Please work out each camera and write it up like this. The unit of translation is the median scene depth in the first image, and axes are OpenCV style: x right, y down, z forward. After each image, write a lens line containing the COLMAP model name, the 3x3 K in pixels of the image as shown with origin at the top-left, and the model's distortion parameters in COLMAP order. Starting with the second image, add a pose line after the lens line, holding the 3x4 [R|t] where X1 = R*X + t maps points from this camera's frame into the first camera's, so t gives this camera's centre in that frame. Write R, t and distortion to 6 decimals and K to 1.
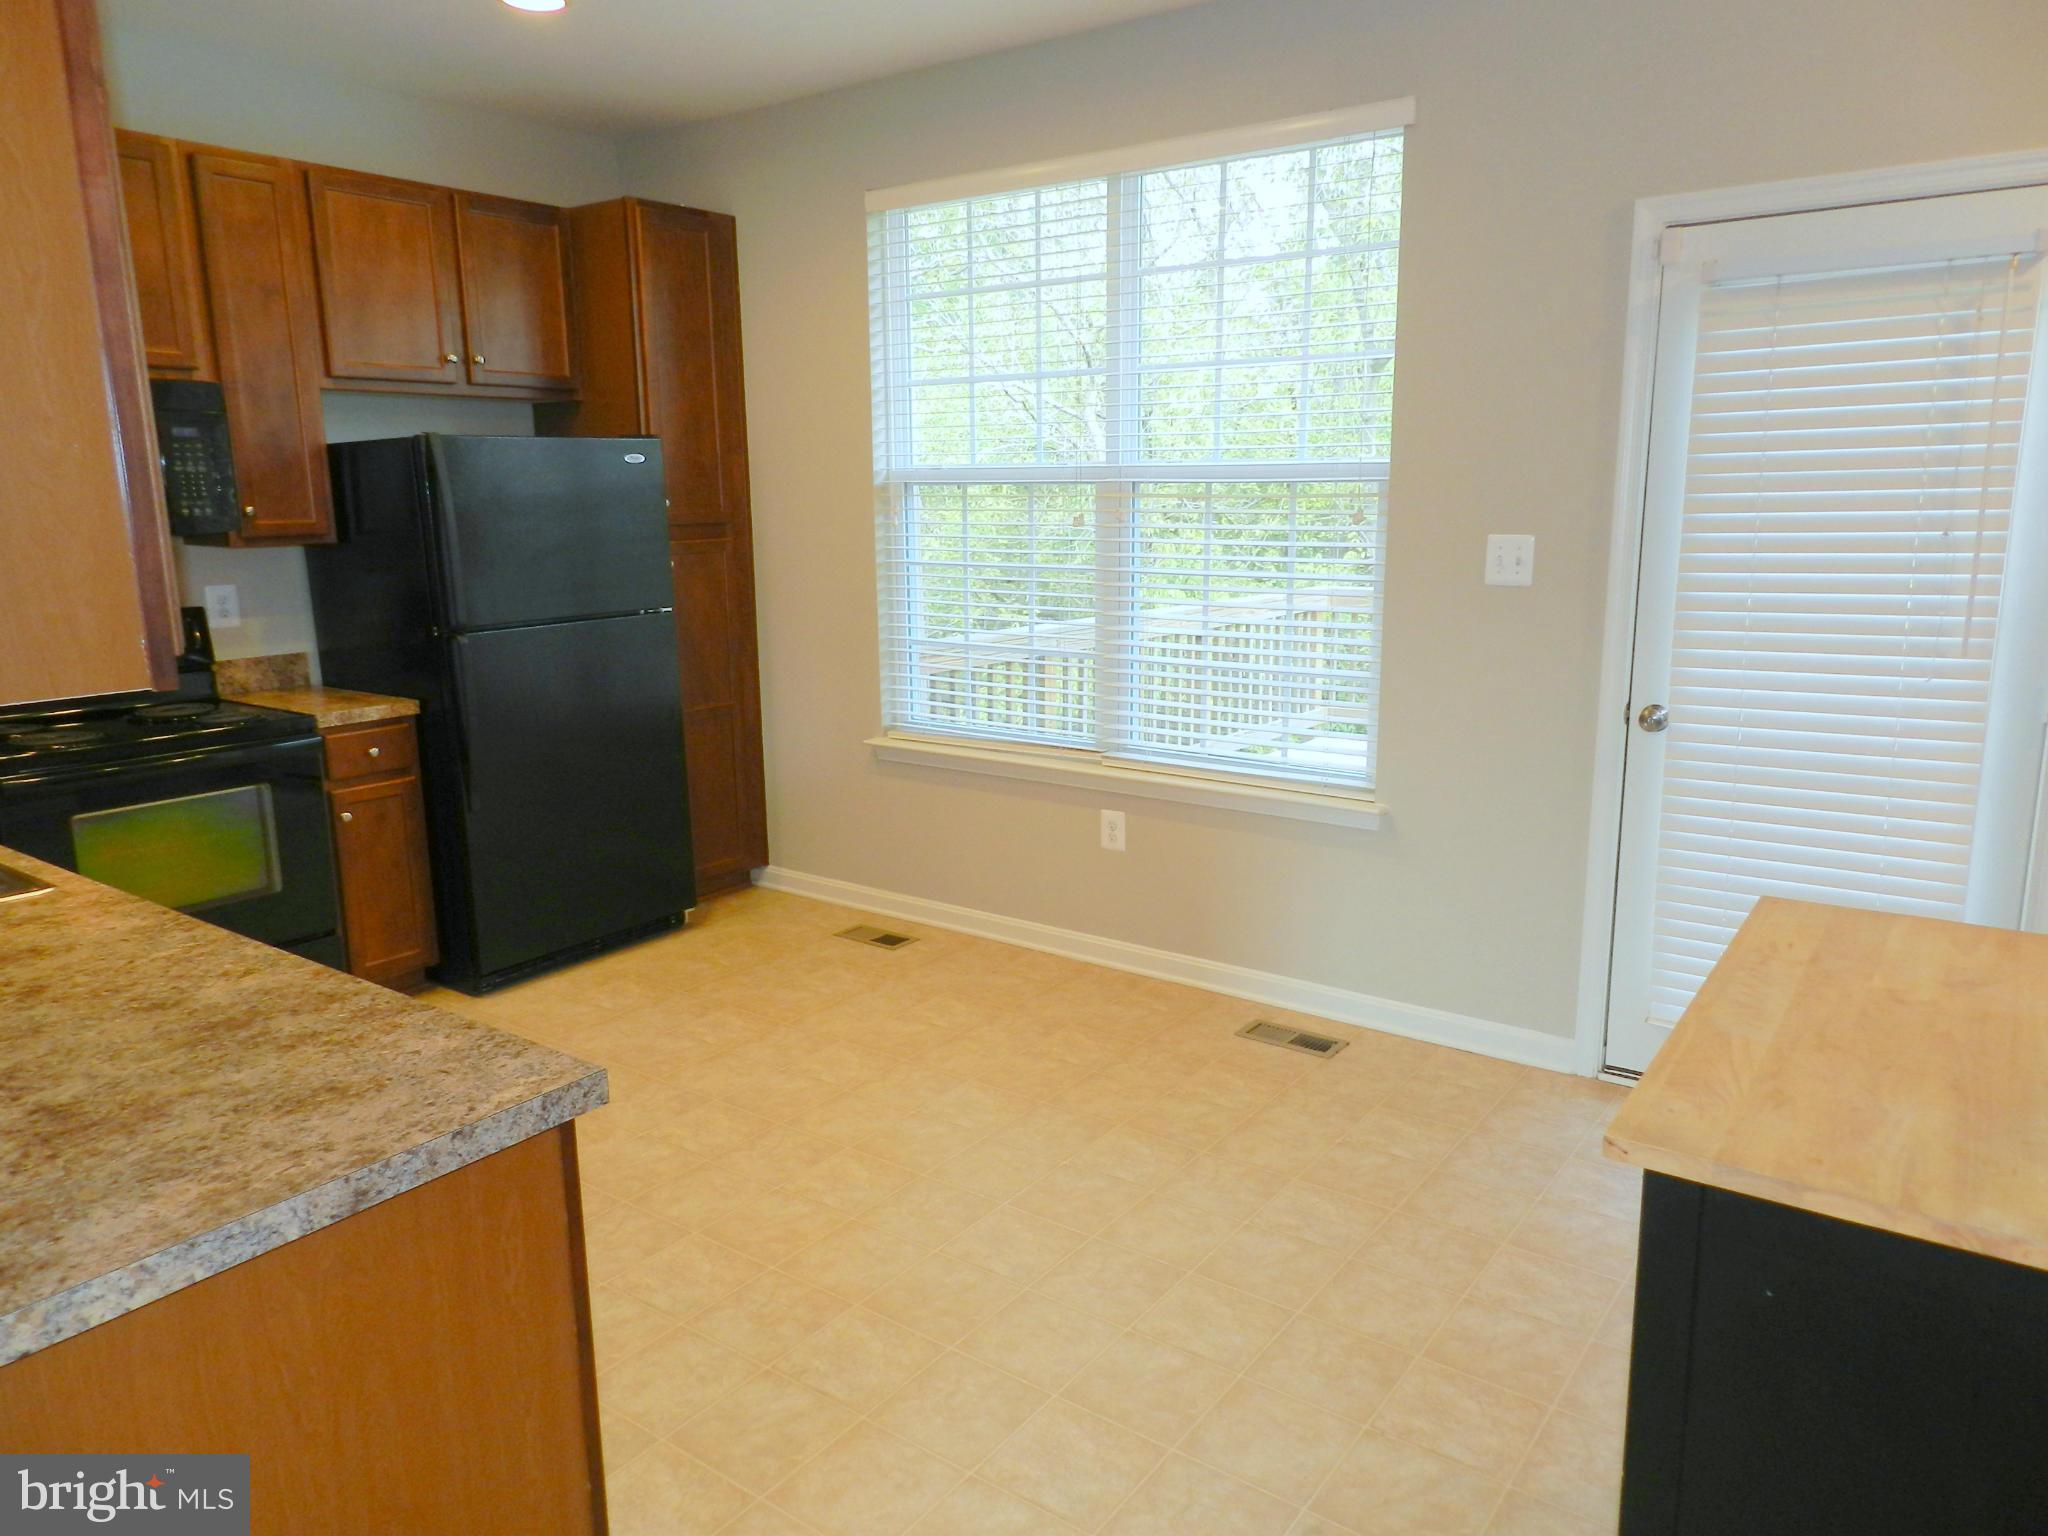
lens RADIAL K [[1410.7, 0, 1020.7], [0, 1410.7, 764.8], [0, 0, 1]] dist [0.036227, 0.002072]
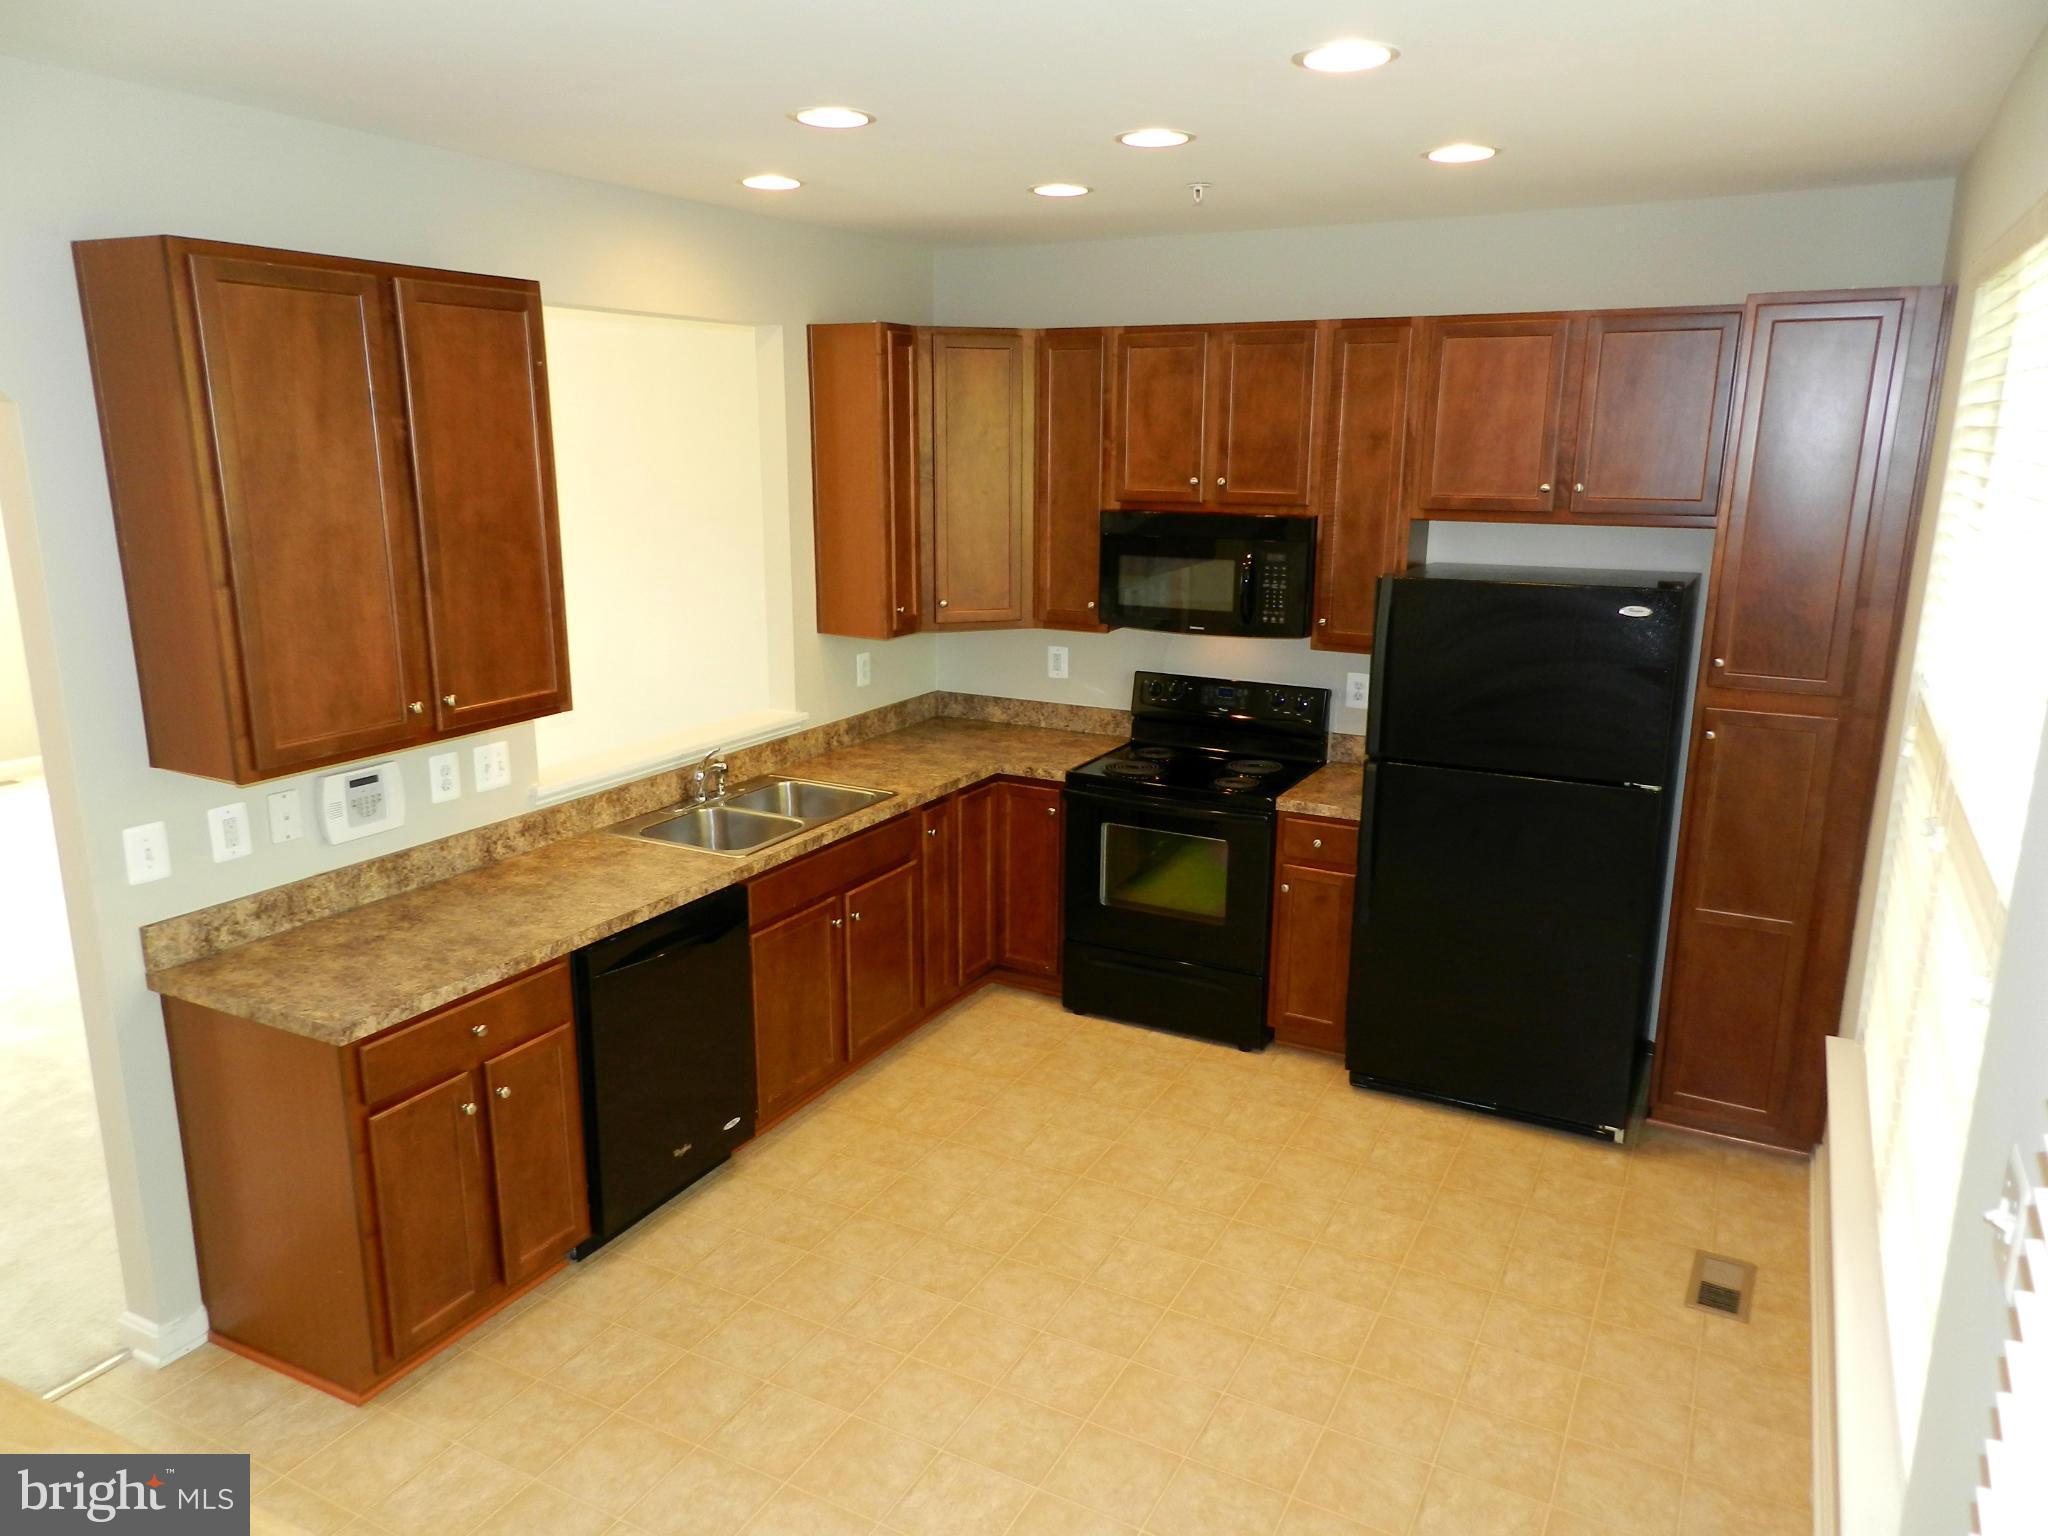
lens RADIAL K [[1410.7, 0, 1017.6], [0, 1410.7, 769.5], [0, 0, 1]] dist [0.036227, 0.002072]
pose [[0.144580, 0.243742, -0.959003, 0.585476], [-0.200501, 0.956297, 0.212826, -0.260341], [0.968967, 0.161510, 0.187132, 0.552546]]
